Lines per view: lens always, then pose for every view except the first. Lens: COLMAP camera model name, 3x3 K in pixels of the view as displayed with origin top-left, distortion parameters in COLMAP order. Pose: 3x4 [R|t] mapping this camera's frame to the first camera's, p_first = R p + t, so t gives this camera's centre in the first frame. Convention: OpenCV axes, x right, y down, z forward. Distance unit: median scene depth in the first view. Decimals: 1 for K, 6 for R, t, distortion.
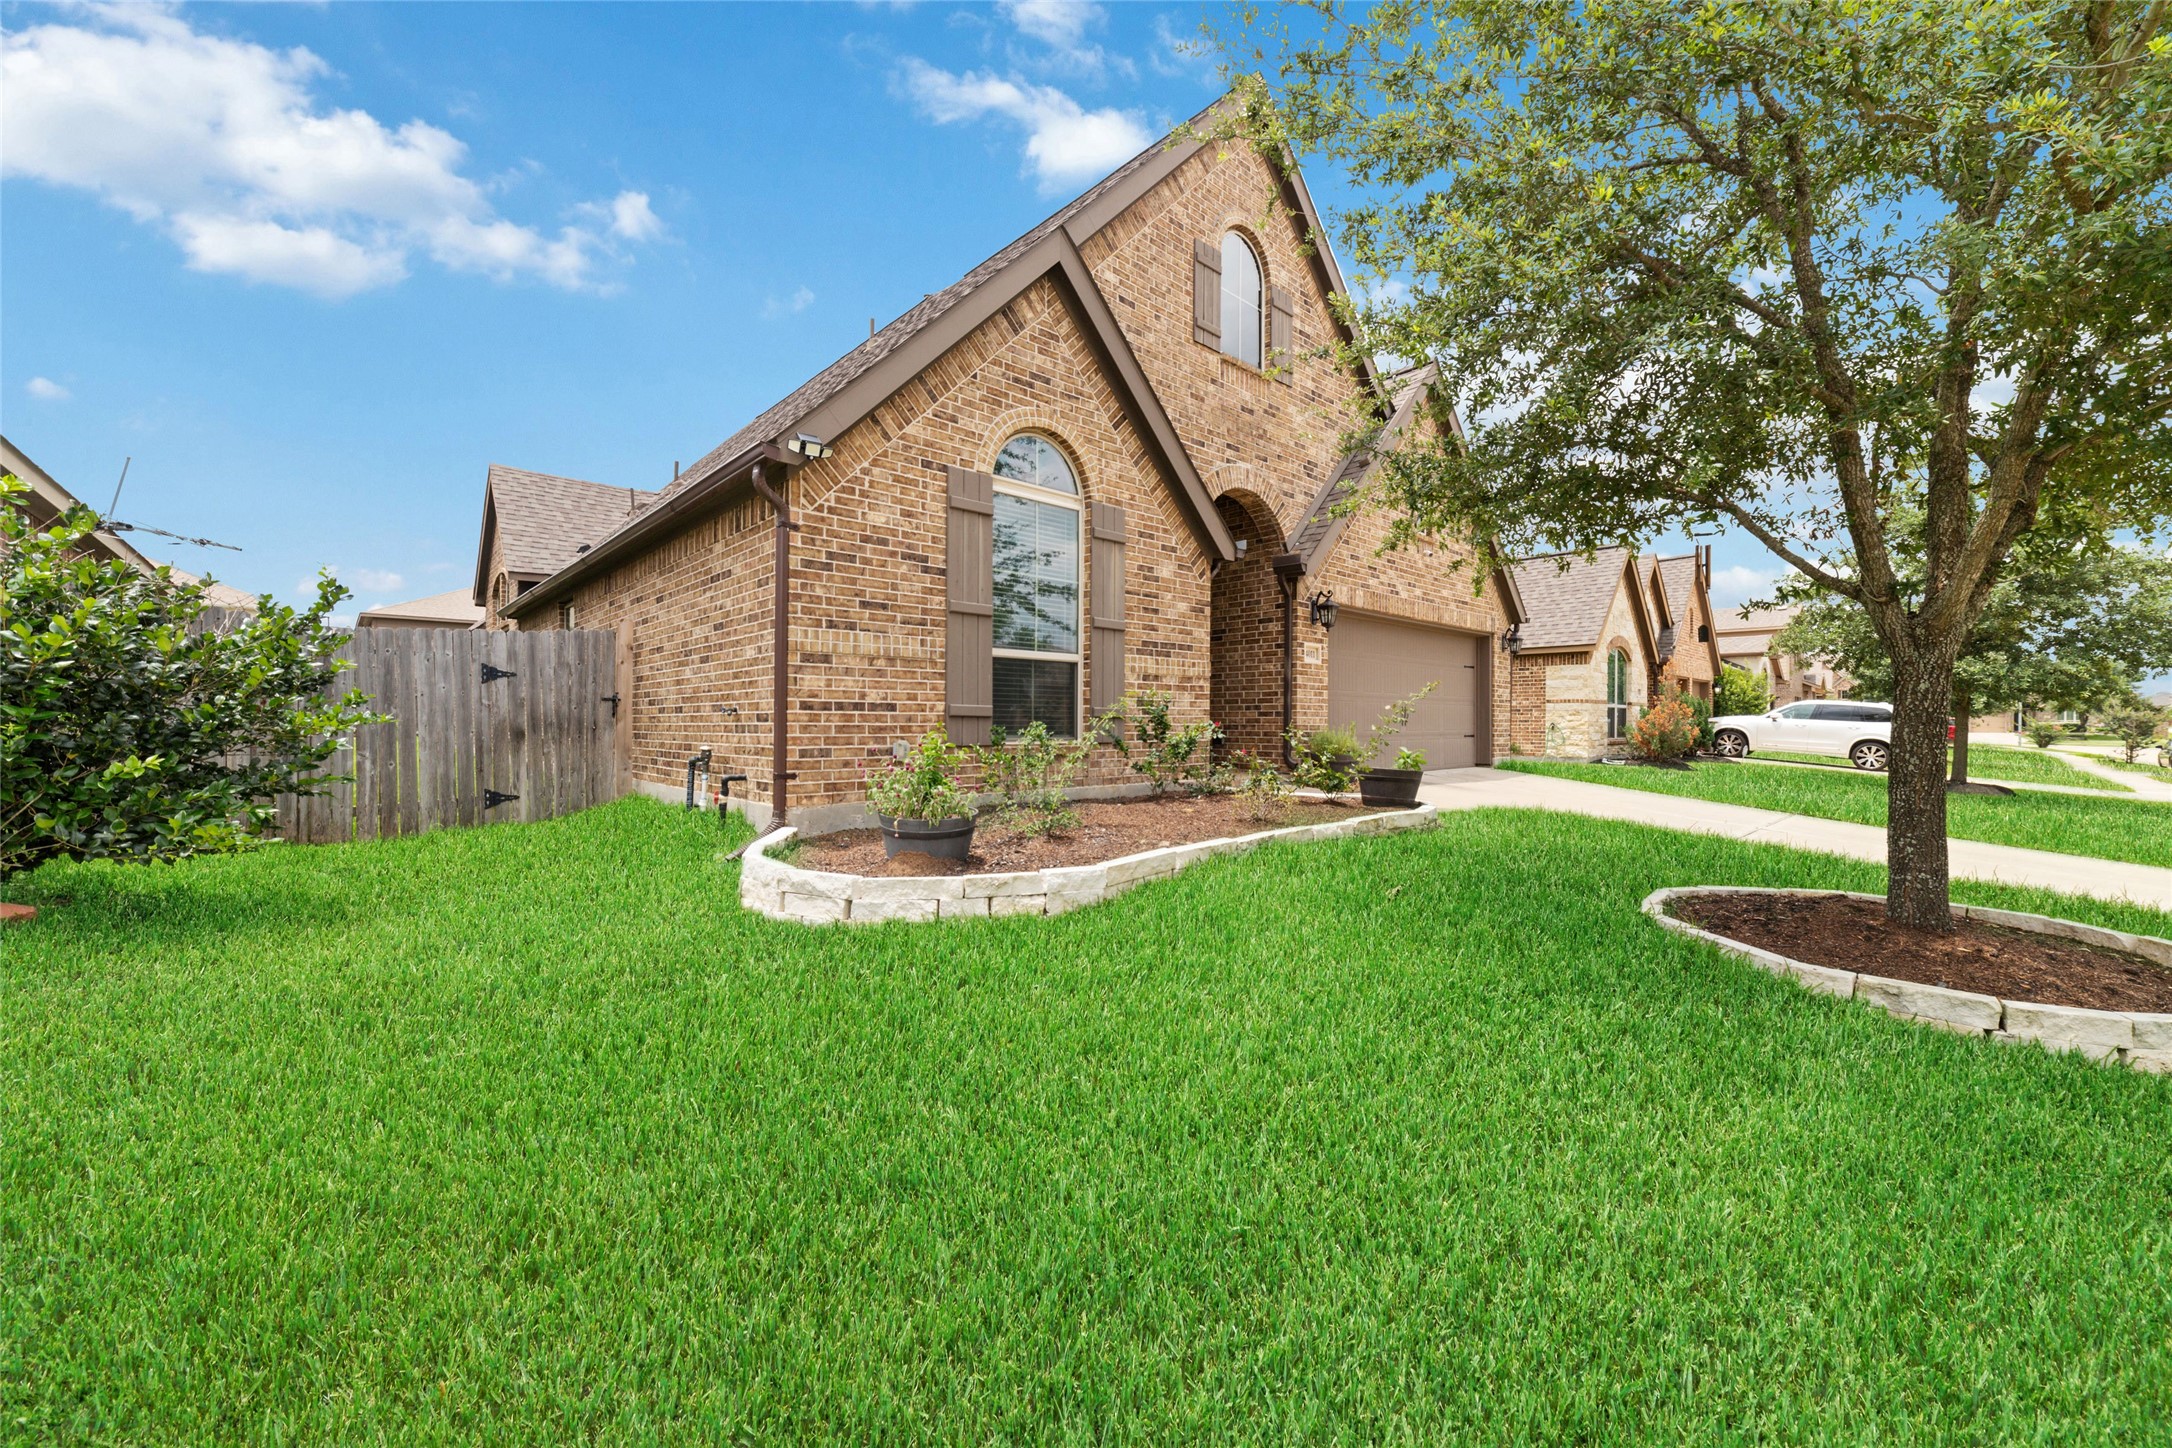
lens RADIAL K [[830.2, 0, 1108.0], [0, 830.2, 722.4], [0, 0, 1]] dist [-0.021475, 0.004992]
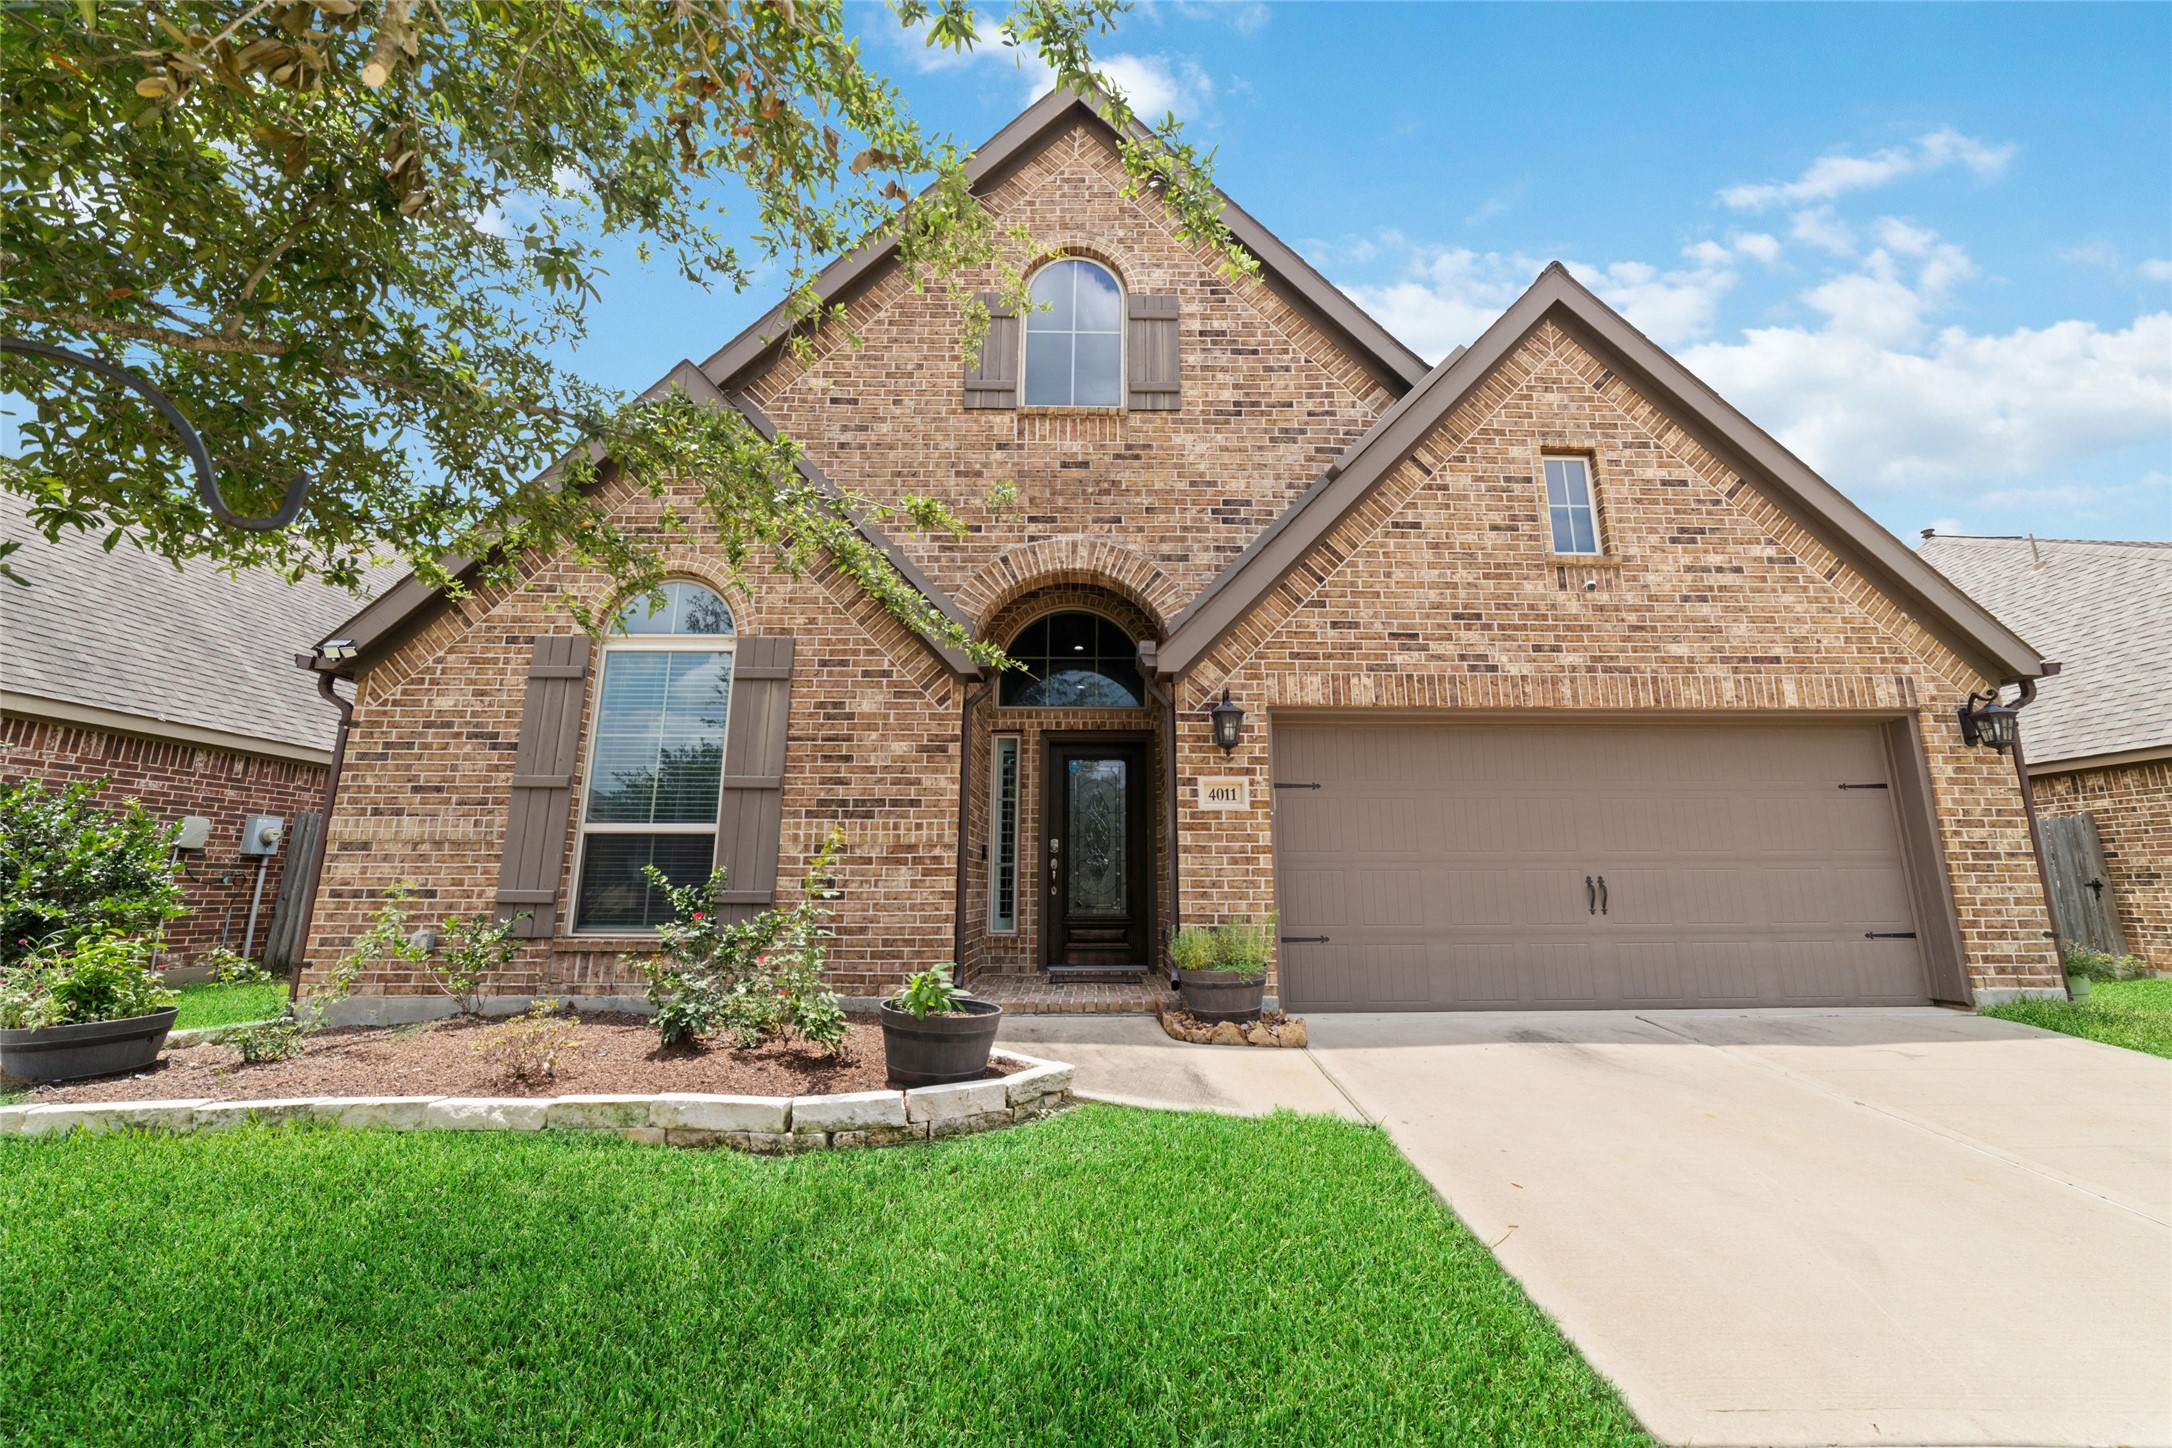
lens RADIAL K [[830.2, 0, 1108.0], [0, 830.2, 722.4], [0, 0, 1]] dist [-0.021475, 0.004992]
pose [[0.742263, -0.141401, -0.655020, 0.745703], [0.002453, 0.978050, -0.208354, -0.010104], [0.670104, 0.153046, 0.726317, 0.629145]]
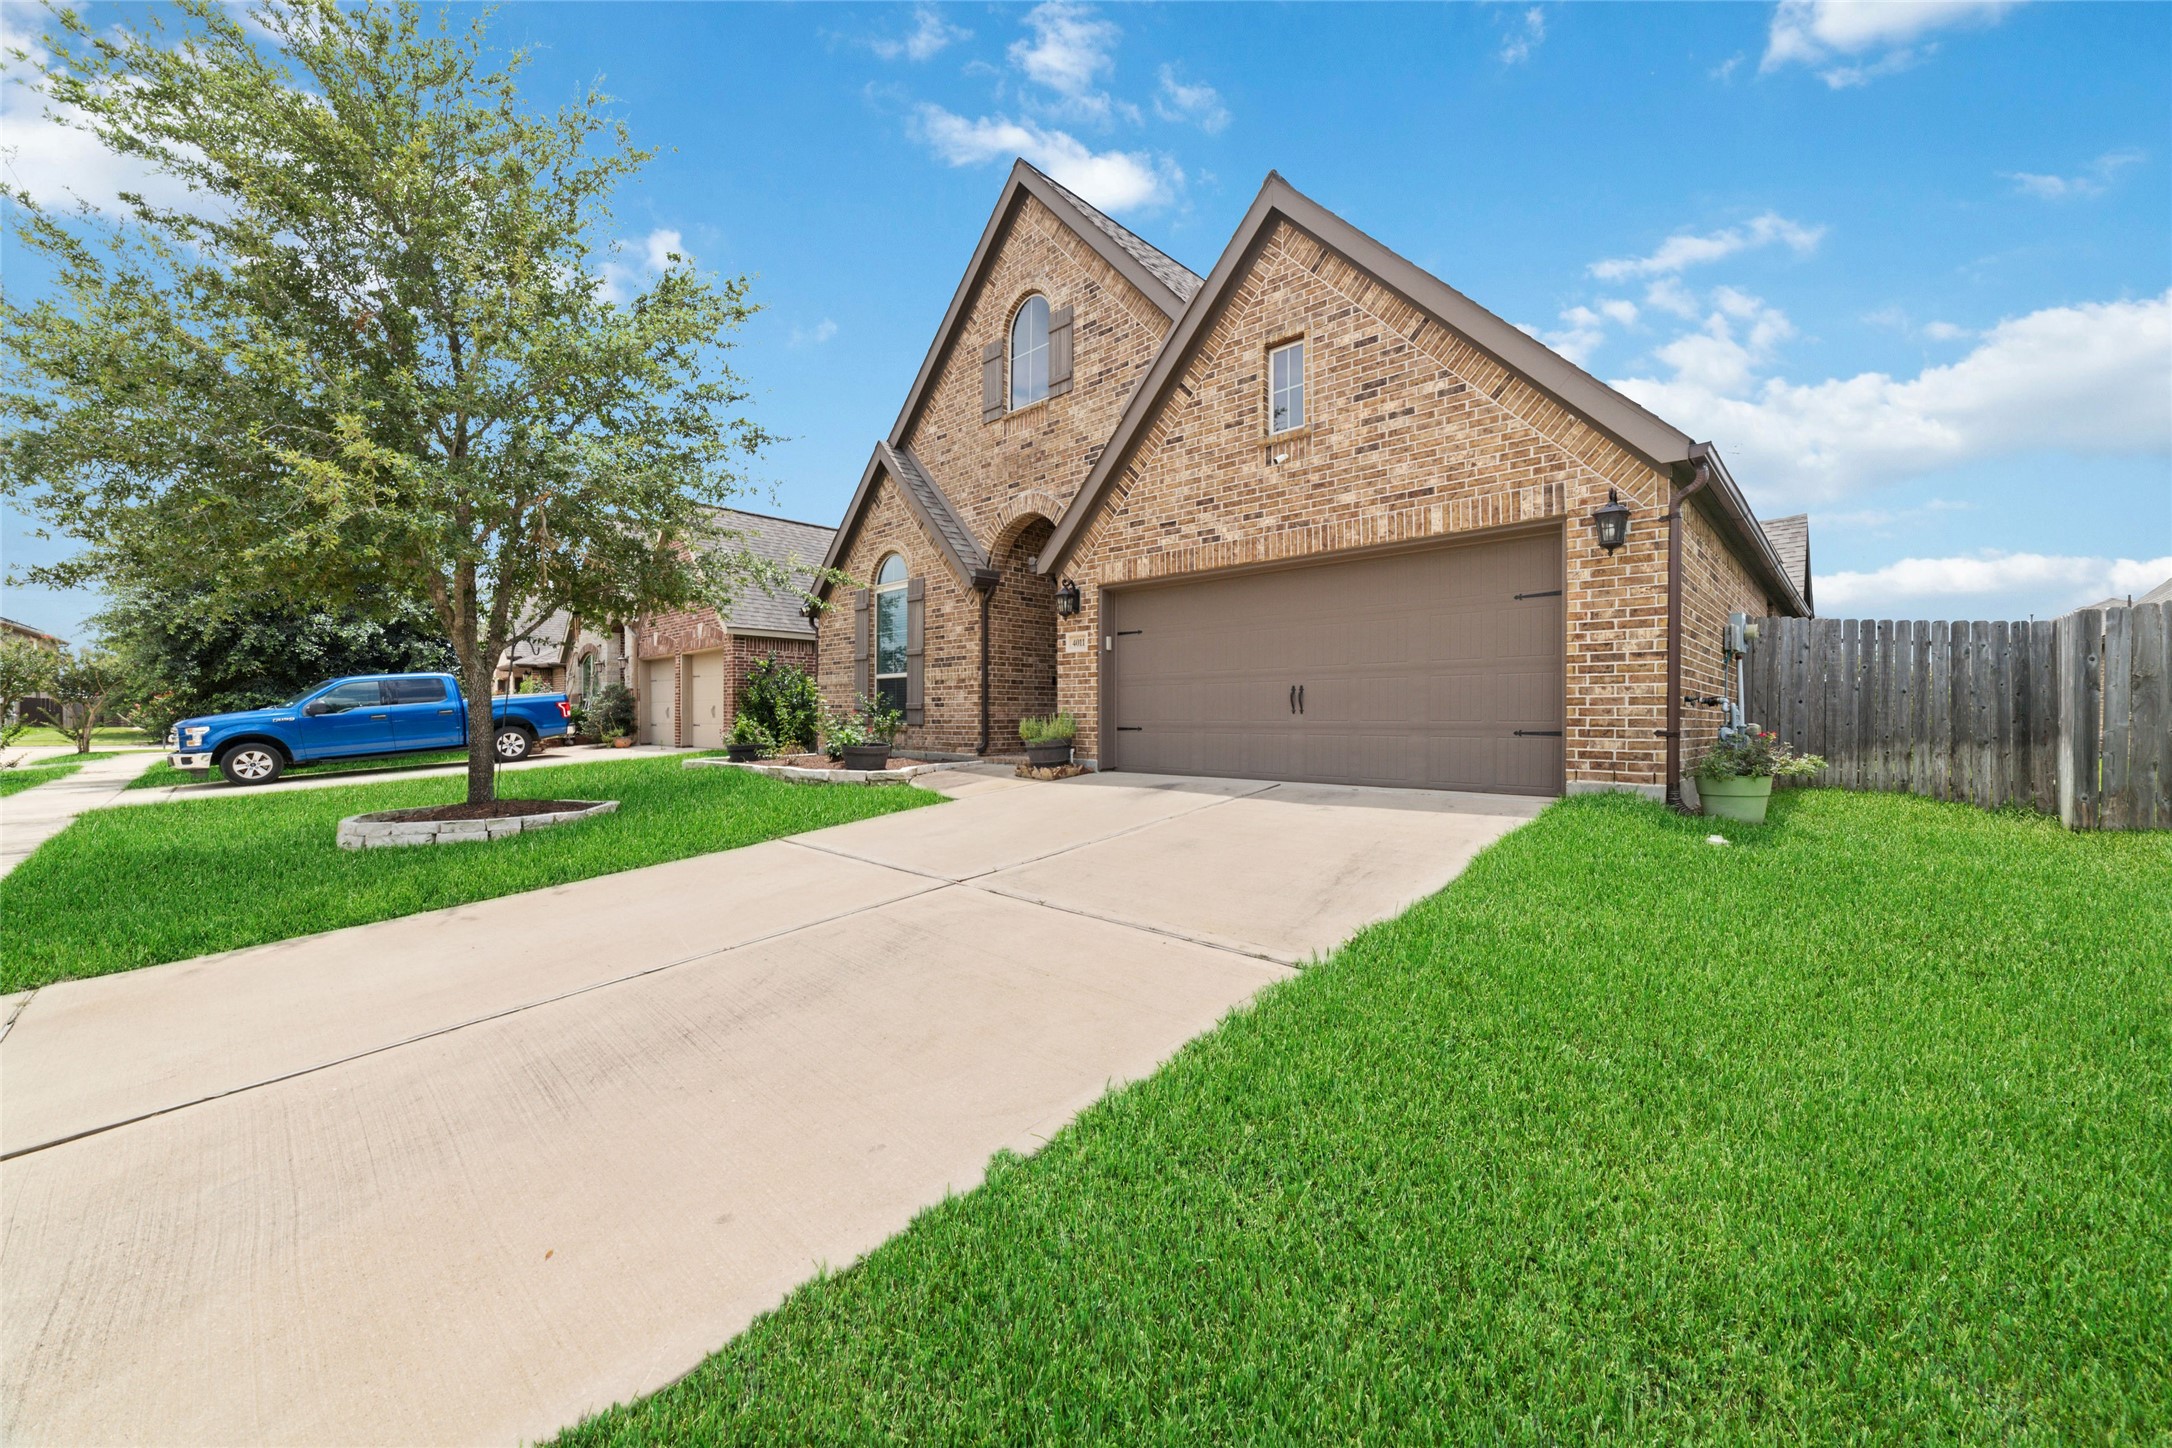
lens RADIAL K [[830.2, 0, 1108.0], [0, 830.2, 722.4], [0, 0, 1]] dist [-0.021475, 0.004992]
pose [[0.063660, -0.003950, -0.997964, 1.595393], [-0.006084, 0.999972, -0.004346, 0.023661], [0.997953, 0.006348, 0.063635, 1.235654]]
